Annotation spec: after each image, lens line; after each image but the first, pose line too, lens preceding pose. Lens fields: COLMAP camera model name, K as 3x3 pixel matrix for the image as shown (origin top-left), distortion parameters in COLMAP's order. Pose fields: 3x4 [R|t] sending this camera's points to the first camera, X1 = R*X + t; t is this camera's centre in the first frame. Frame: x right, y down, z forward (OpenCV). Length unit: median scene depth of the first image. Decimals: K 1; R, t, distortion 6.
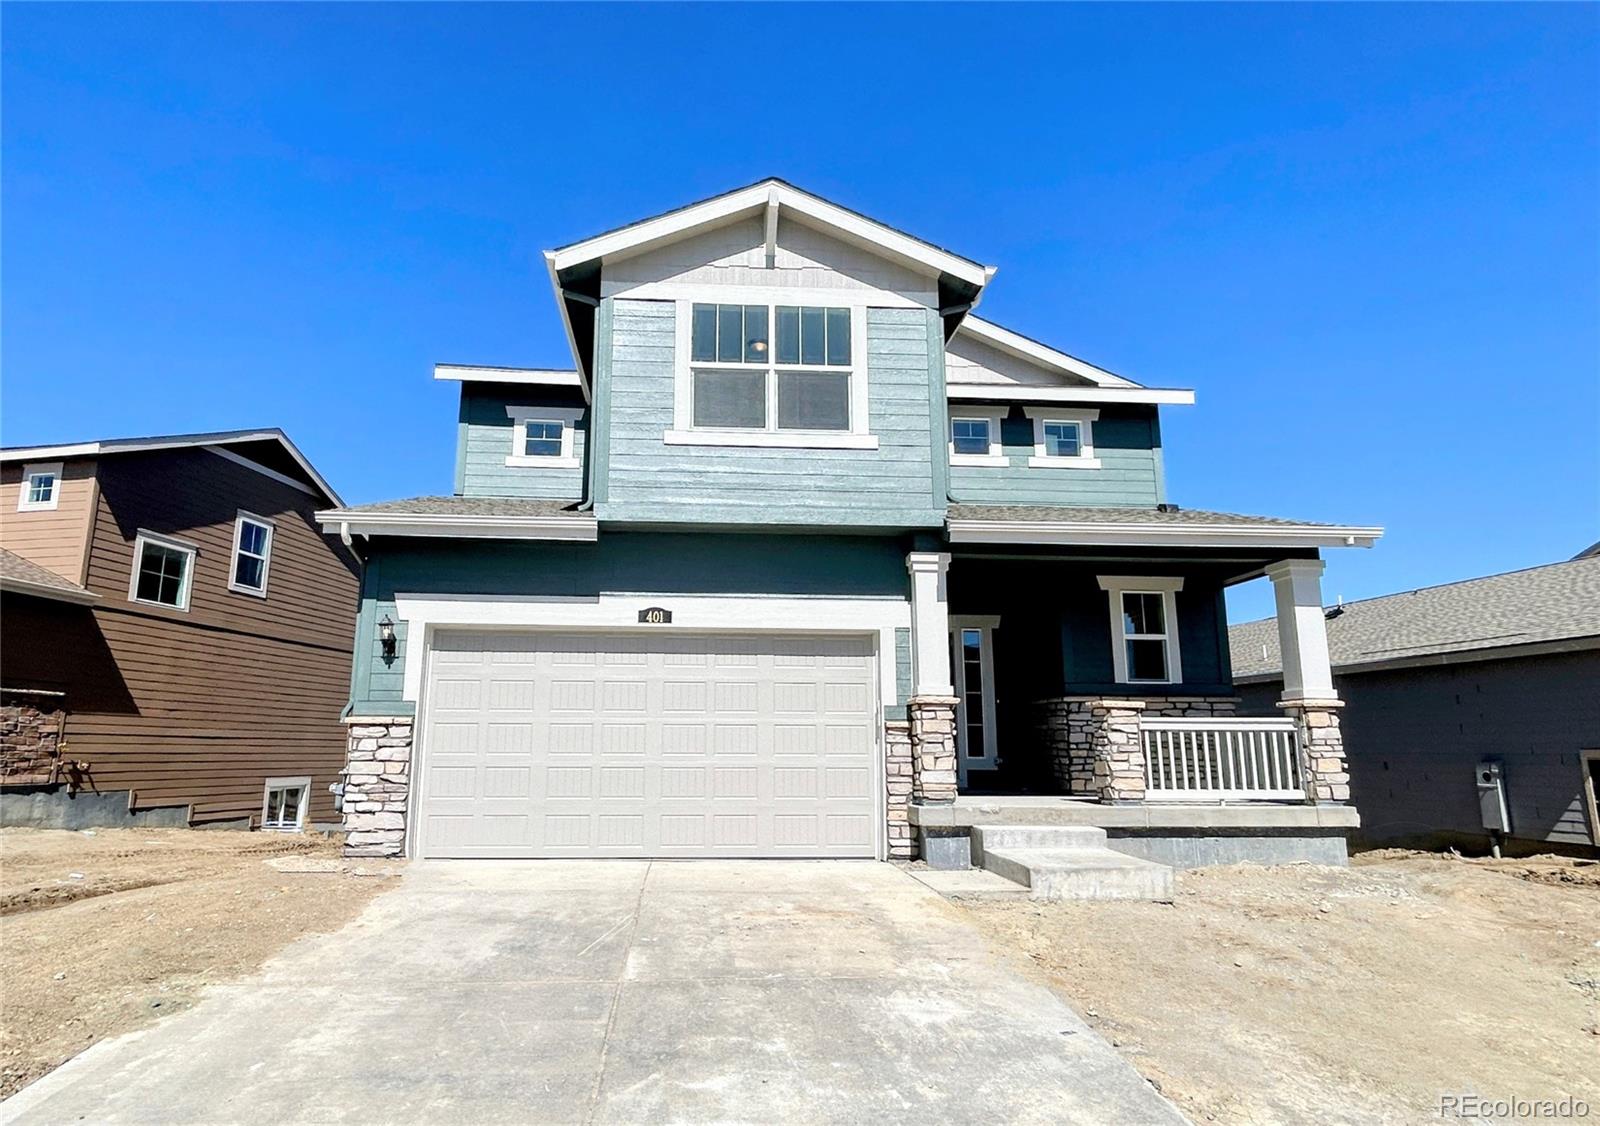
lens RADIAL K [[931.1, 0, 799.8], [0, 931.1, 560.4], [0, 0, 1]] dist [-0.000604, -0.004302]
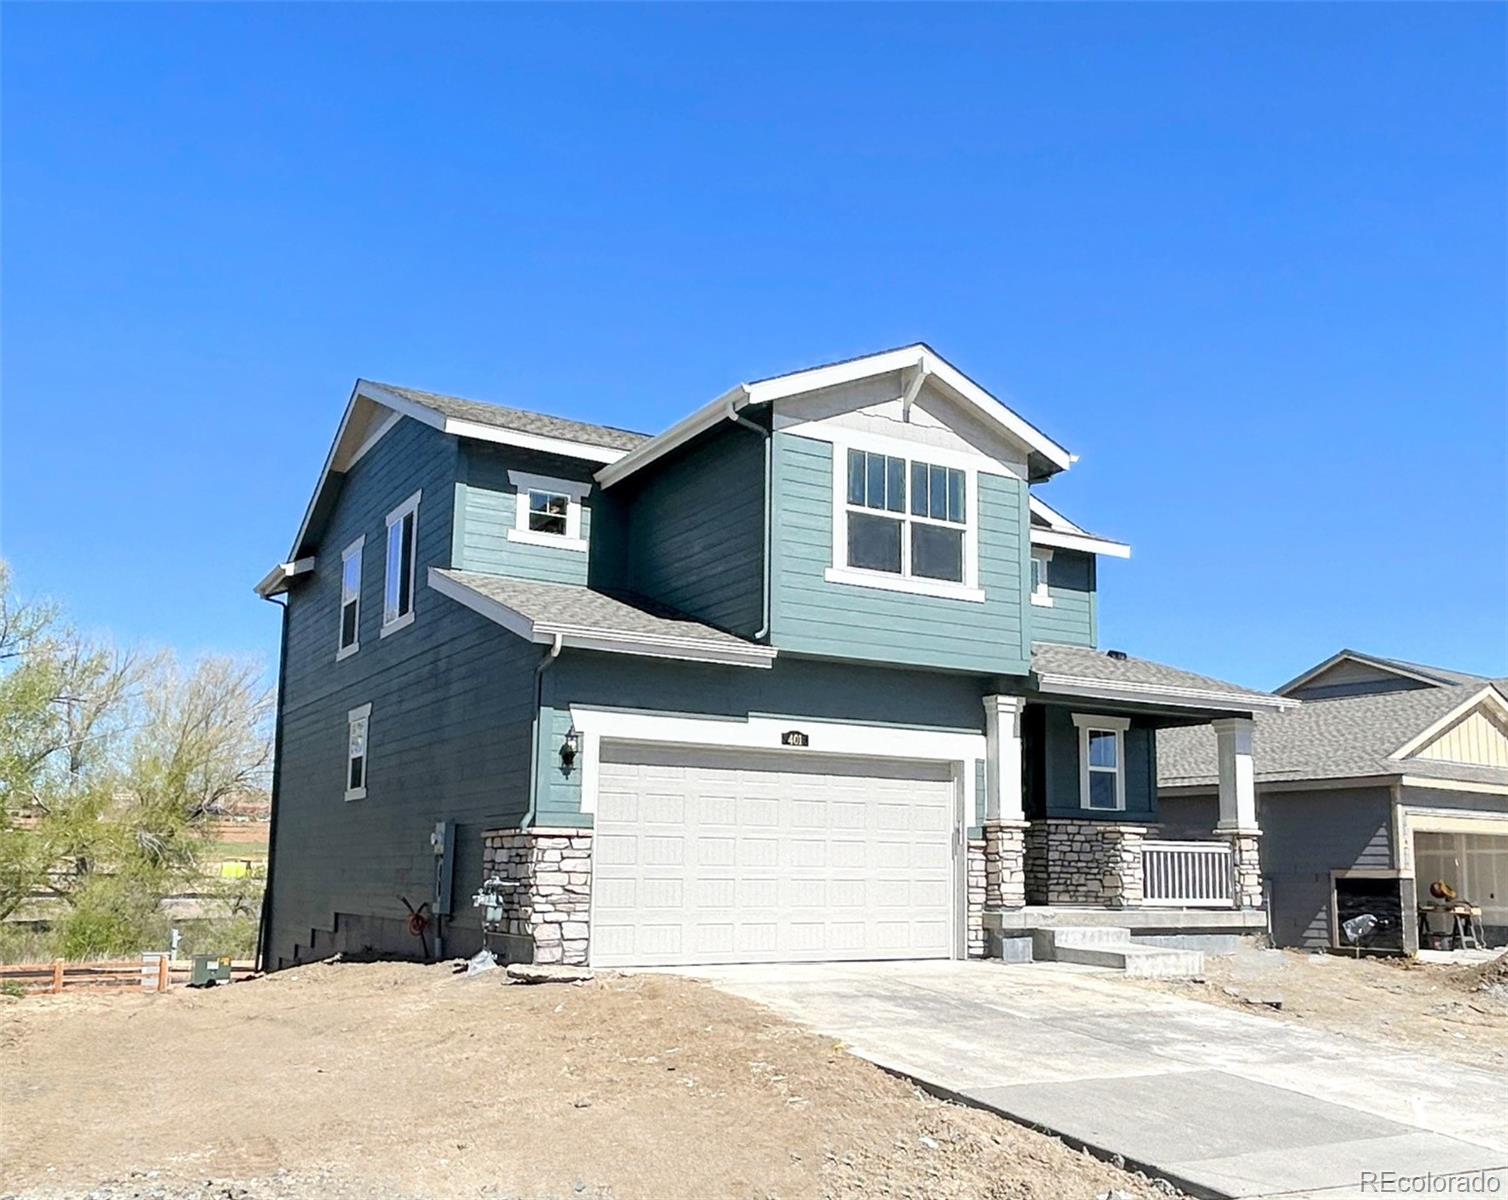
lens RADIAL K [[1646.5, 0, 754.1], [0, 1646.5, 599.5], [0, 0, 1]] dist [0.008062, 0.000000]
pose [[0.865346, 0.087569, 0.493466, -1.148150], [-0.107622, 0.994116, 0.012314, -0.117745], [-0.489484, -0.063764, 0.869678, -0.611277]]
